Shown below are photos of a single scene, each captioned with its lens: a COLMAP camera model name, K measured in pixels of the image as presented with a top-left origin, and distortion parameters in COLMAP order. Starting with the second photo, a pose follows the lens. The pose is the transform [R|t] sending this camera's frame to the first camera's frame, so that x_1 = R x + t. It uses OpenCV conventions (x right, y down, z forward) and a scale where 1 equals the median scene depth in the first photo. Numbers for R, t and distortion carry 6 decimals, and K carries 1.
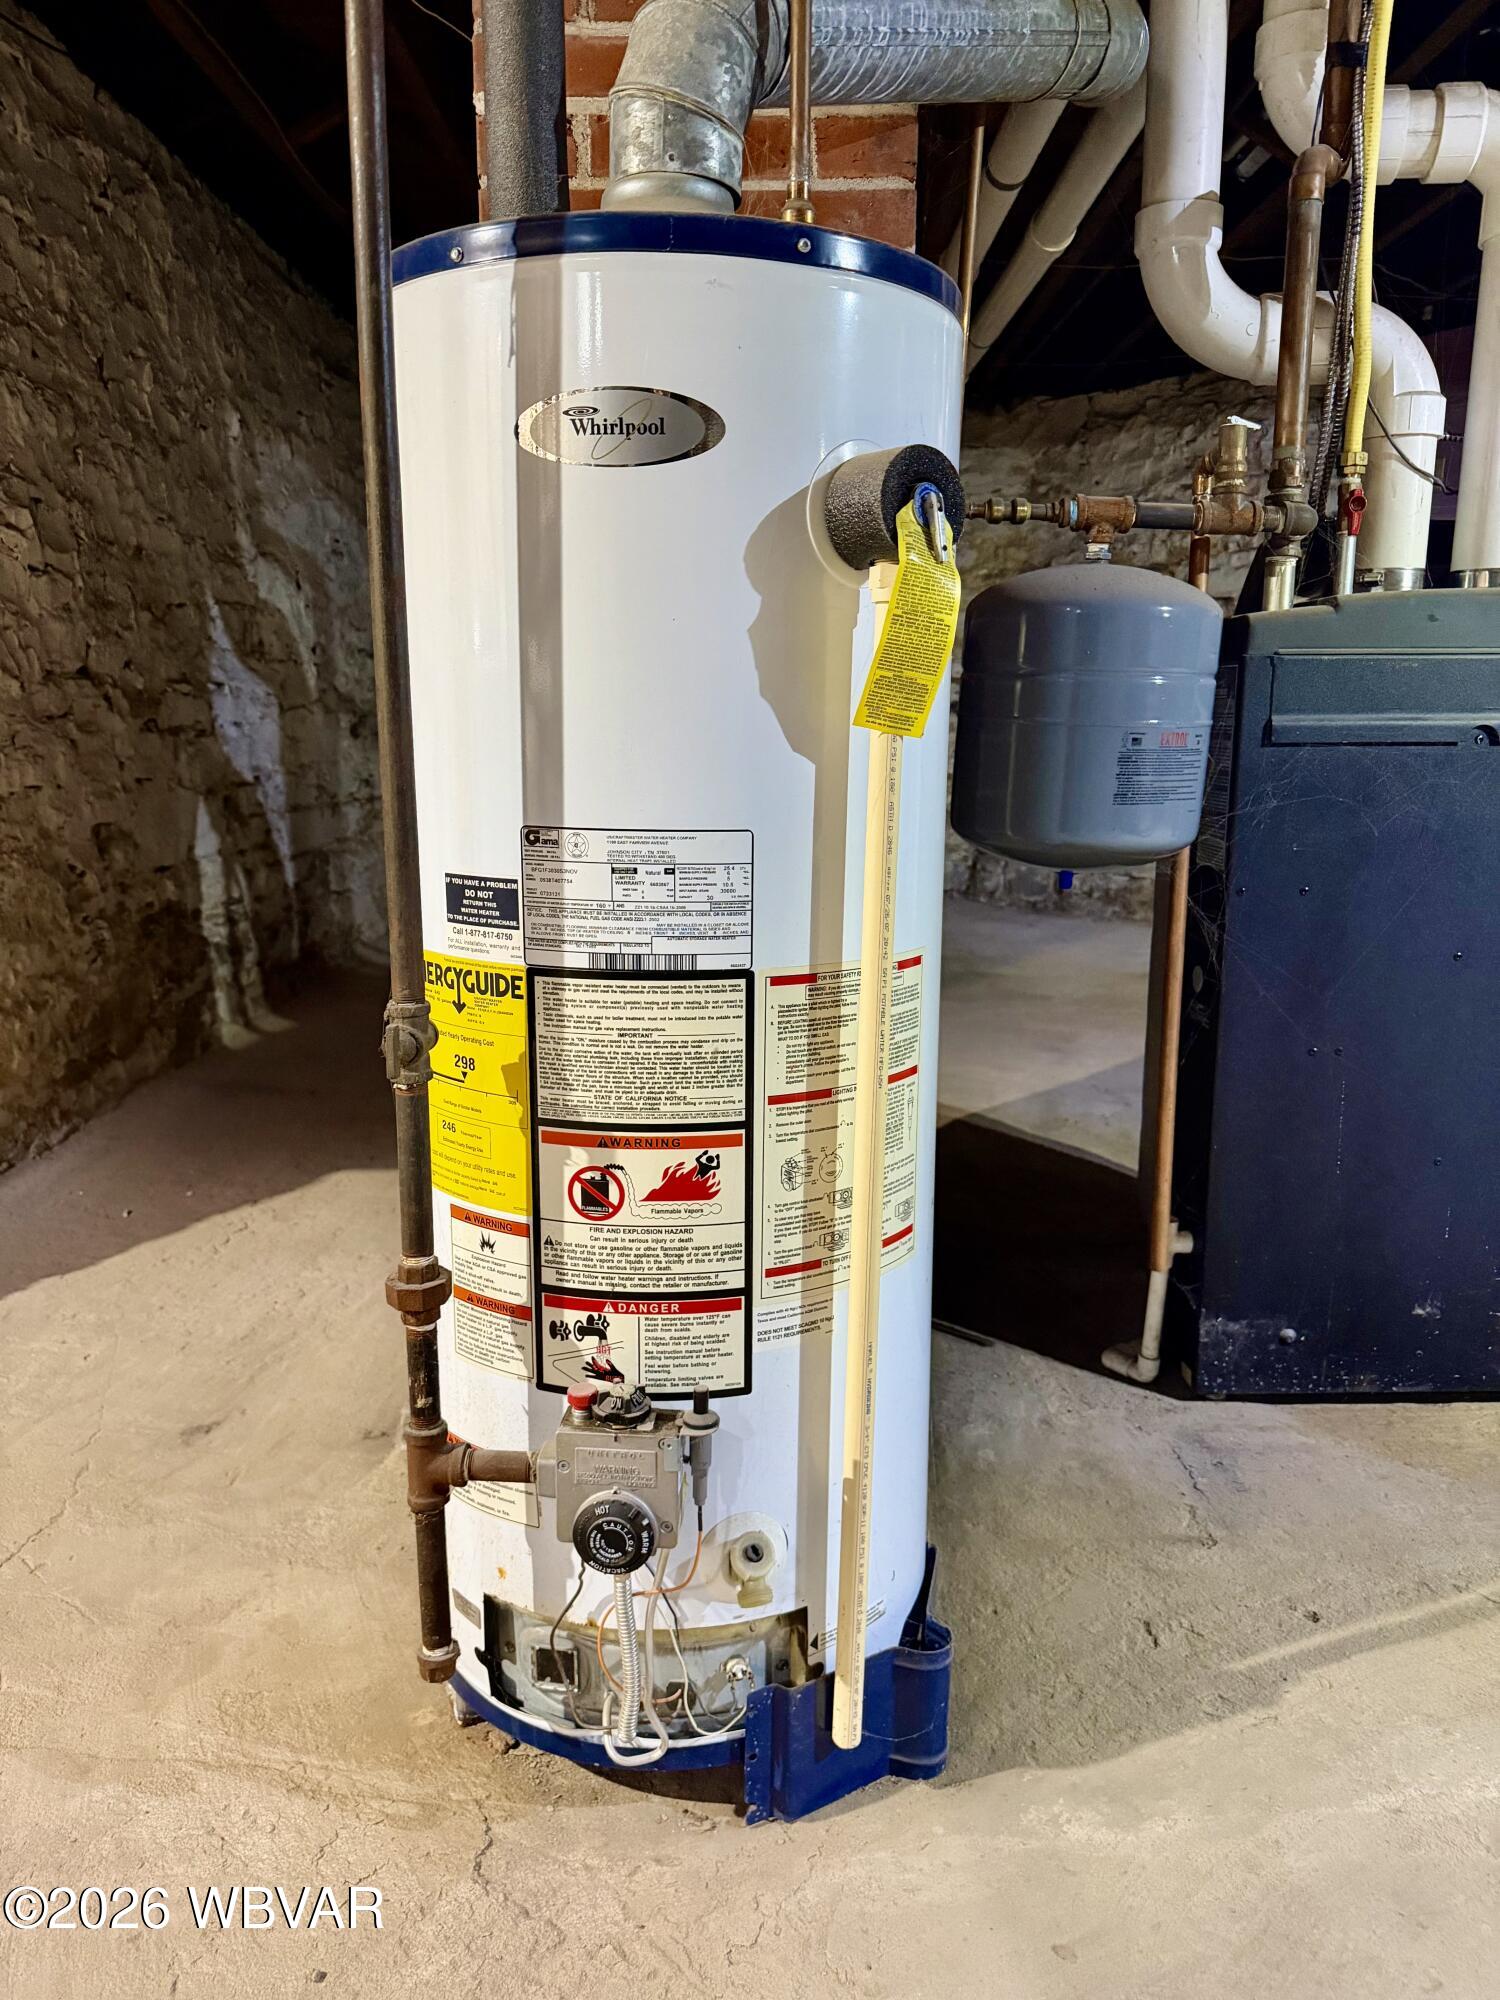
lens RADIAL K [[1409.3, 0, 750.0], [0, 1409.3, 1008.8], [0, 0, 1]] dist [0.024332, -0.033494]
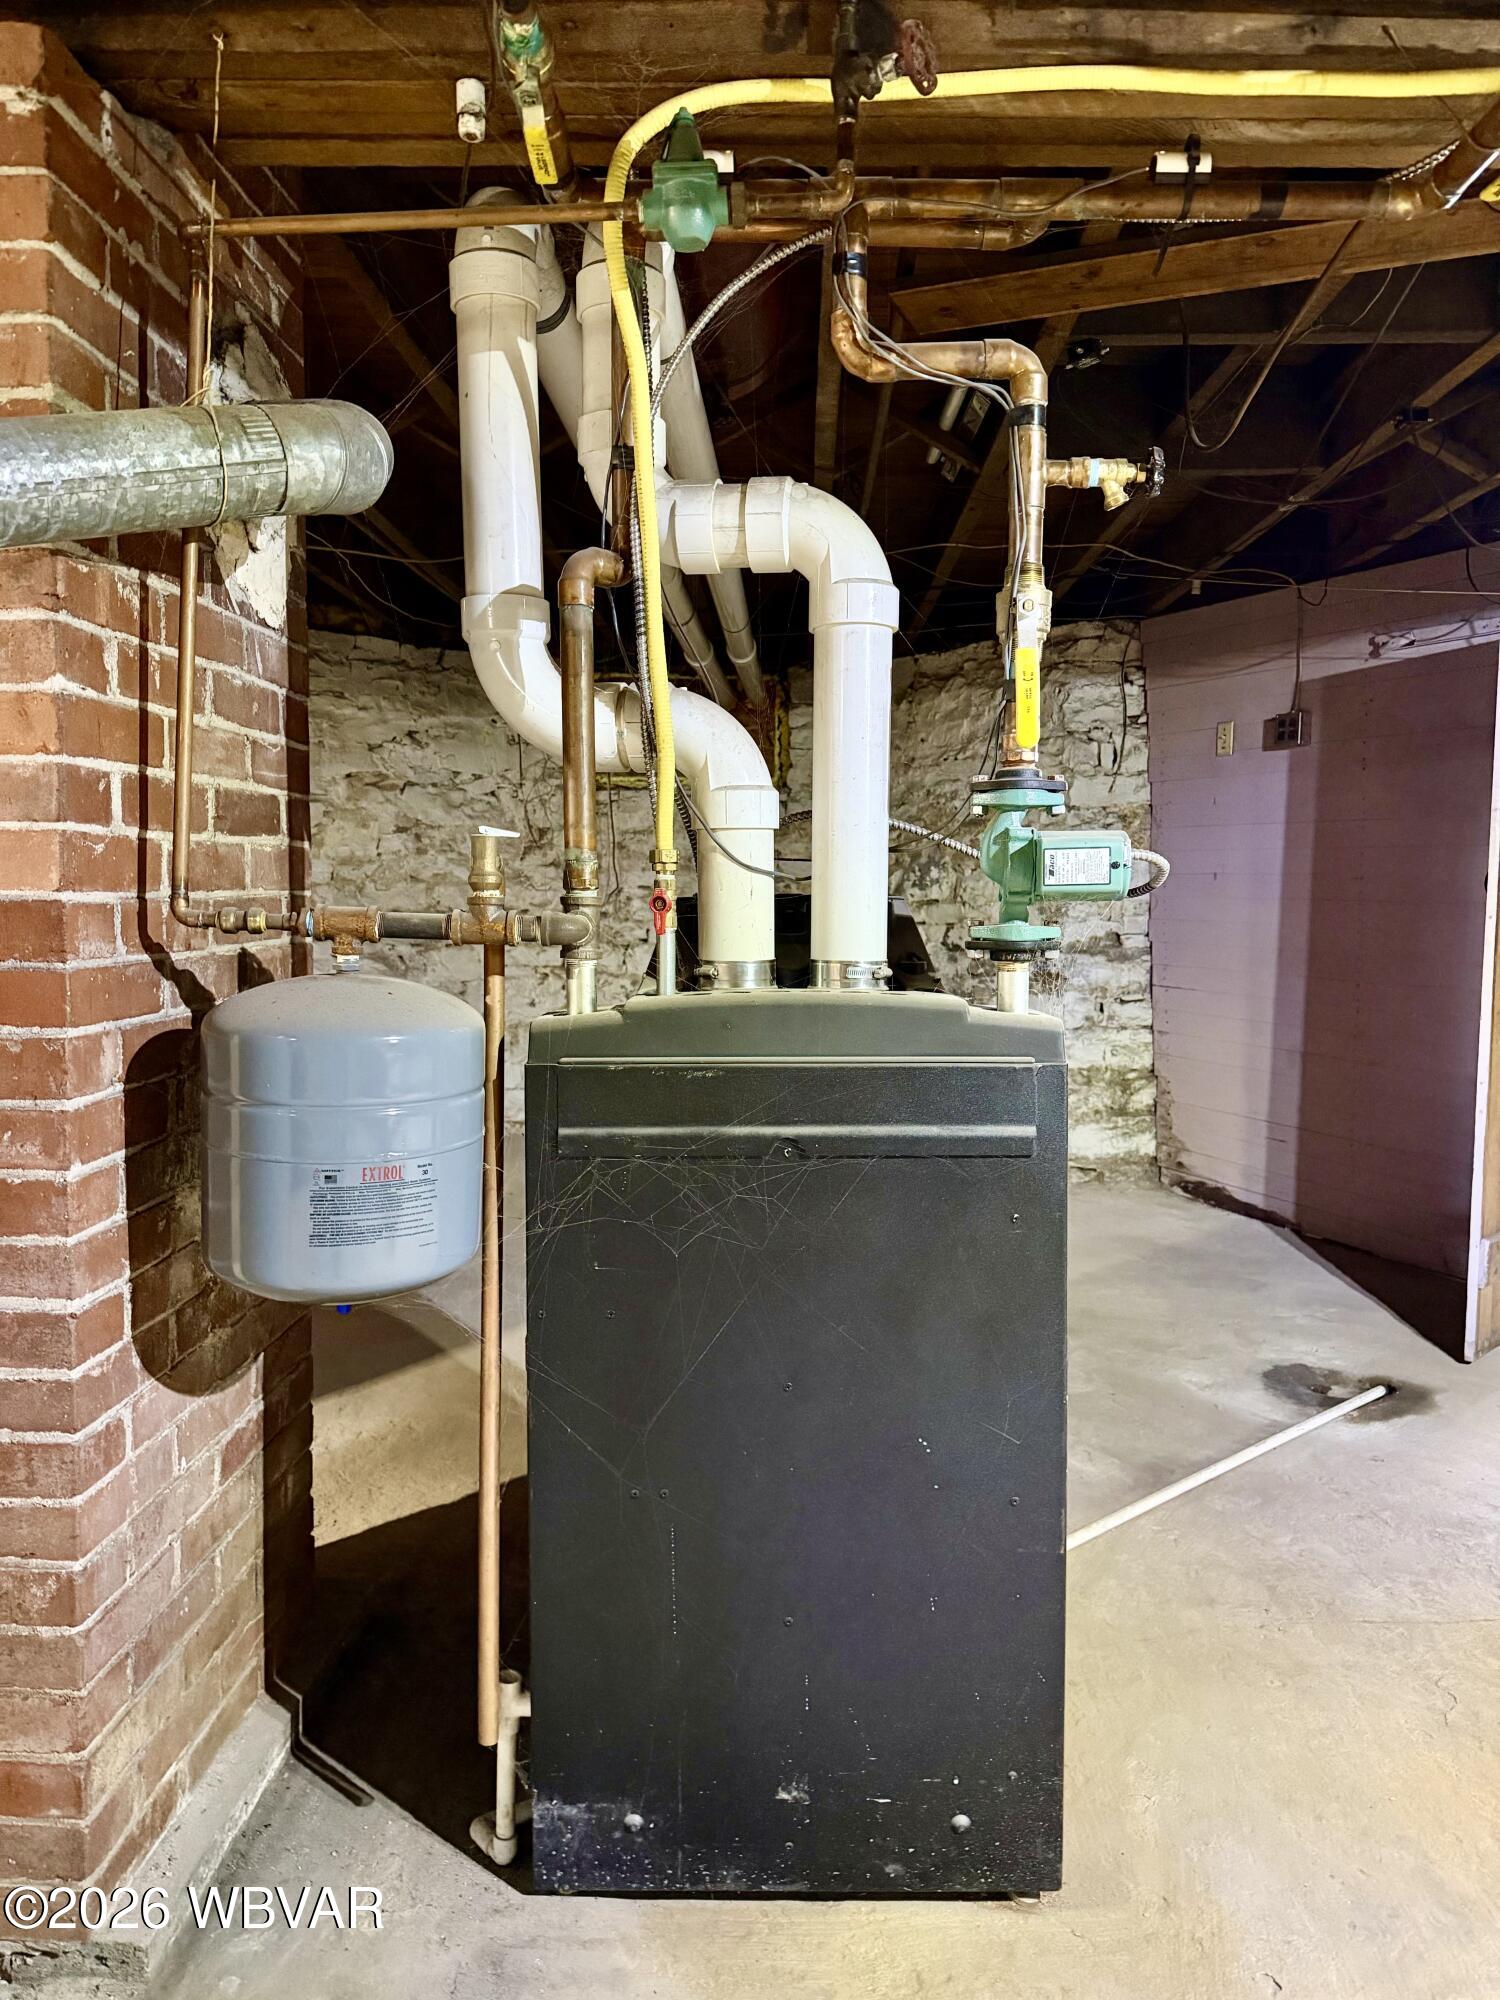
lens RADIAL K [[1409.3, 0, 748.3], [0, 1409.3, 1006.4], [0, 0, 1]] dist [0.024332, -0.033494]
pose [[0.999698, 0.005511, -0.023953, 0.469668], [-0.008668, 0.990975, -0.133764, -0.150128], [0.022999, 0.133931, 0.990724, 0.073317]]
